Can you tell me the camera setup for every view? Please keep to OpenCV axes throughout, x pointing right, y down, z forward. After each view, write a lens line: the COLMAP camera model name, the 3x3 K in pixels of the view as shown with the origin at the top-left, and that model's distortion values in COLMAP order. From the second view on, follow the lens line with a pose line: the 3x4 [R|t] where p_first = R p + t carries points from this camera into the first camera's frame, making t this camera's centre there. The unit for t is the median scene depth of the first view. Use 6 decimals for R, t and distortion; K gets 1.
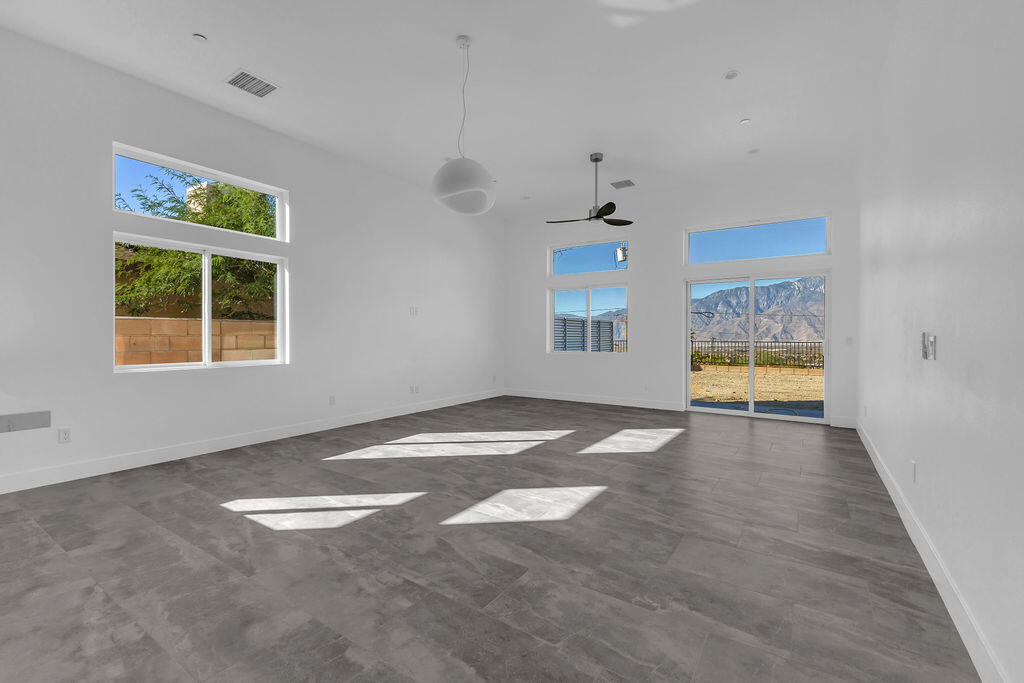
lens RADIAL K [[439.8, 0, 514.4], [0, 439.8, 338.8], [0, 0, 1]] dist [0.012449, -0.002786]
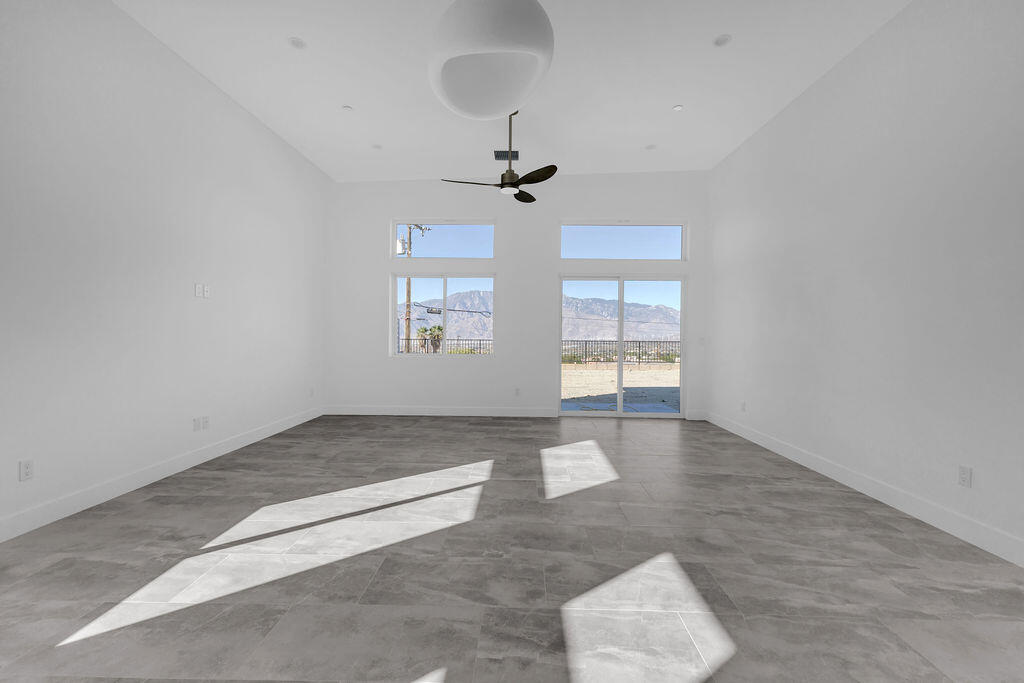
lens RADIAL K [[439.8, 0, 514.4], [0, 439.8, 338.8], [0, 0, 1]] dist [0.012449, -0.002786]
pose [[0.843993, 0.001674, 0.536352, -0.316905], [-0.004471, 0.999982, 0.003913, -0.004662], [-0.536336, -0.005700, 0.843985, 0.456523]]
